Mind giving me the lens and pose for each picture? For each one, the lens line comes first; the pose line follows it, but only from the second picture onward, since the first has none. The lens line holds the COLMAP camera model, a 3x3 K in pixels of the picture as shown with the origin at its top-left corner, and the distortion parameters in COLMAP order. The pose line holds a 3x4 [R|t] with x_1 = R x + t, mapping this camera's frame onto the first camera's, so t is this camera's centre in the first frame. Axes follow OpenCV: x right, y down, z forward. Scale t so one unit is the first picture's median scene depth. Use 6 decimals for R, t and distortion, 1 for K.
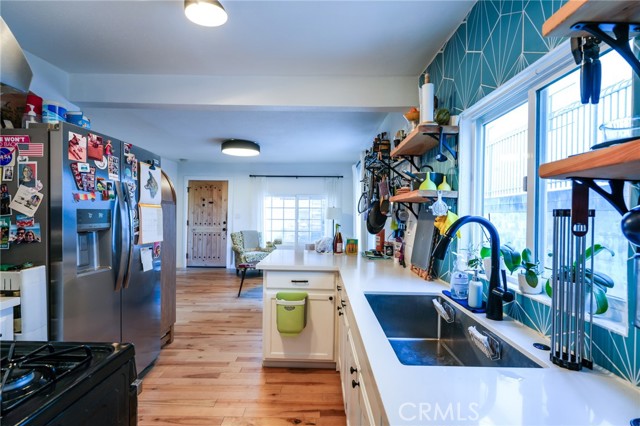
lens RADIAL K [[293.9, 0, 320.1], [0, 293.9, 214.6], [0, 0, 1]] dist [-0.001084, -0.000461]
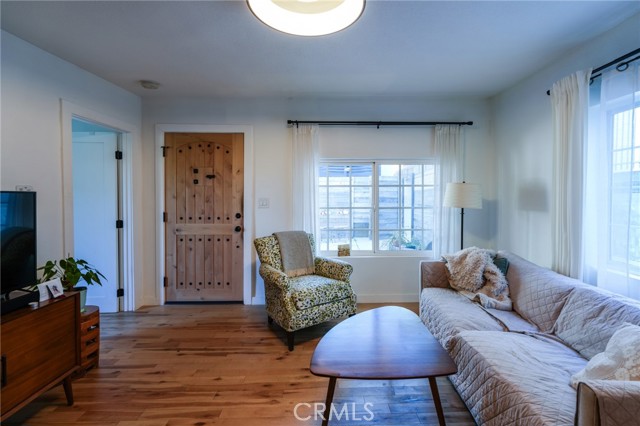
lens RADIAL K [[293.9, 0, 334.3], [0, 293.9, 212.9], [0, 0, 1]] dist [-0.001084, -0.000461]
pose [[0.999415, -0.012309, 0.031902, -0.174613], [0.011493, 0.999606, 0.025614, 0.011260], [-0.032205, -0.025233, 0.999163, 0.484563]]
